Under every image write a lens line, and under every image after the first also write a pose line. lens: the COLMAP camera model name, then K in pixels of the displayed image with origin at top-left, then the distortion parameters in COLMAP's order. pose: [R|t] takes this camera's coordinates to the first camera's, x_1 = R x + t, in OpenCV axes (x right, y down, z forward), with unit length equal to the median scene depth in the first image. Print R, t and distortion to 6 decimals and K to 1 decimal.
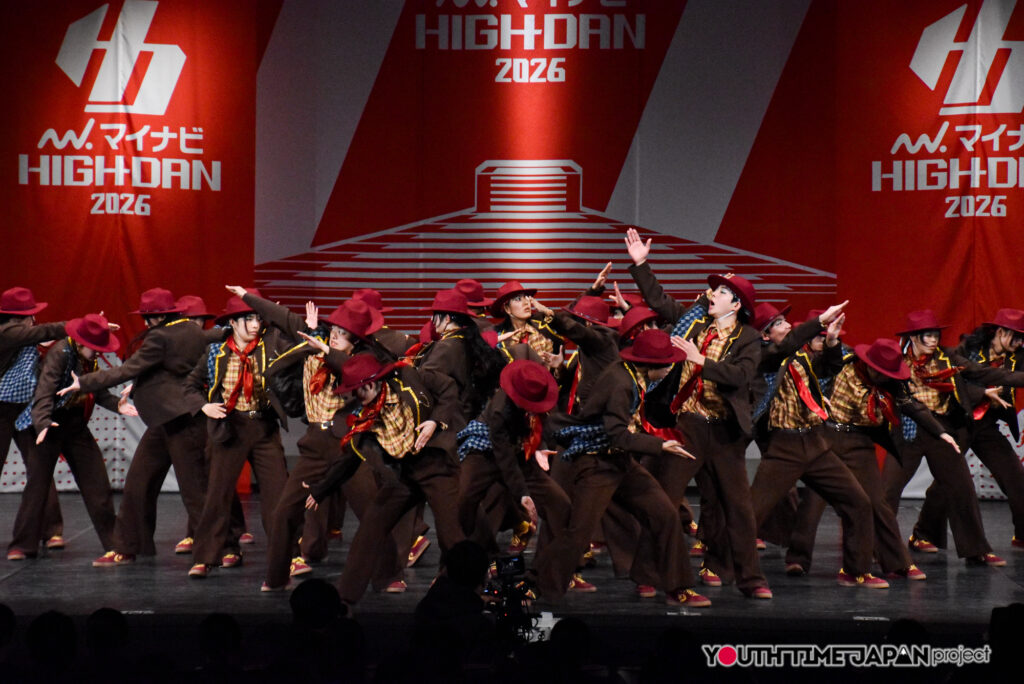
lens RADIAL K [[5394.5, 0, 528.6], [0, 5394.5, 343.8], [0, 0, 1]] dist [1.800161, 1.687476]
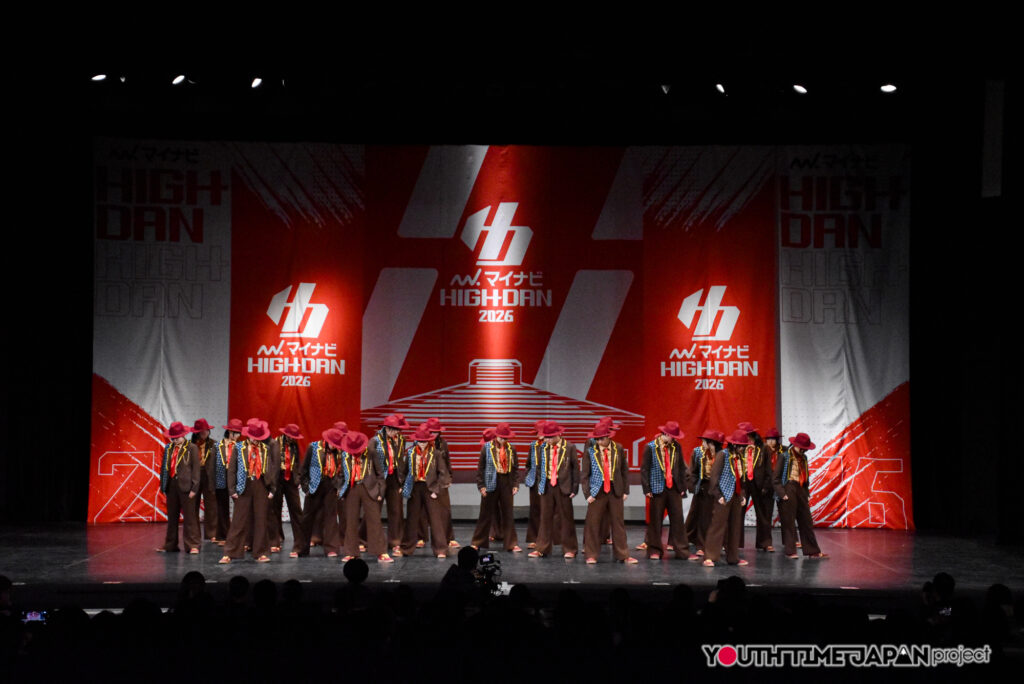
lens RADIAL K [[1911.0, 0, 514.1], [0, 1911.0, 390.0], [0, 0, 1]] dist [0.283770, 0.041914]
pose [[0.999754, 0.002183, 0.022058, -0.008780], [-0.001336, 0.999263, -0.038349, 0.005207], [-0.022126, 0.038311, 0.999021, 0.277860]]
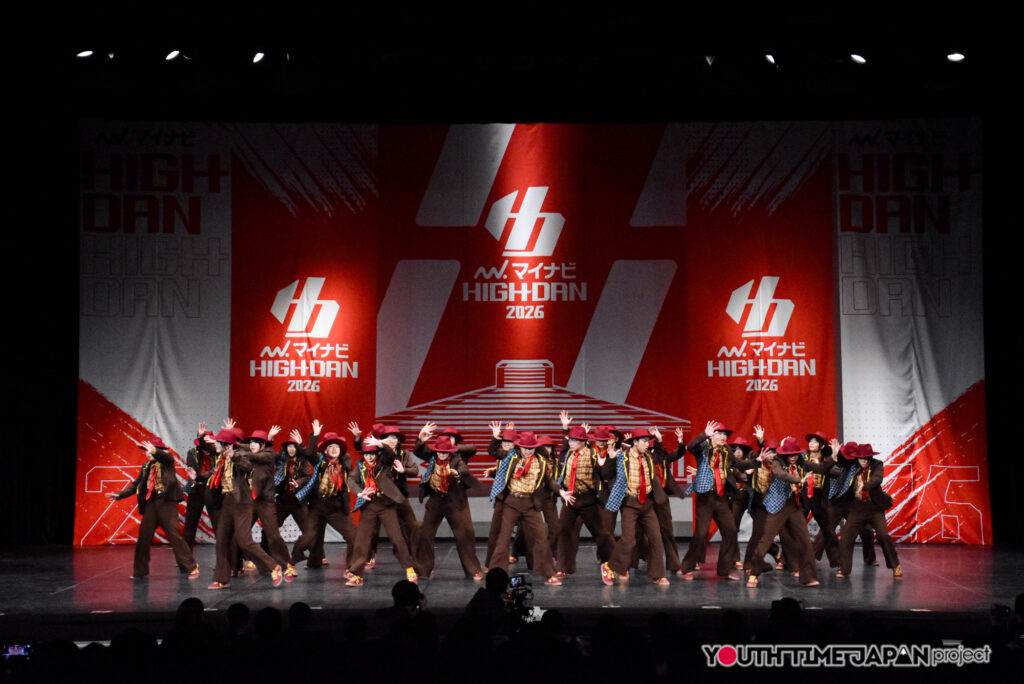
lens RADIAL K [[1856.6, 0, 525.7], [0, 1856.6, 398.8], [0, 0, 1]] dist [0.582326, -0.048189]
pose [[0.999906, -0.007547, 0.011472, -0.006956], [0.007966, 0.999284, -0.036999, 0.002769], [-0.011185, 0.037087, 0.999249, 0.364301]]
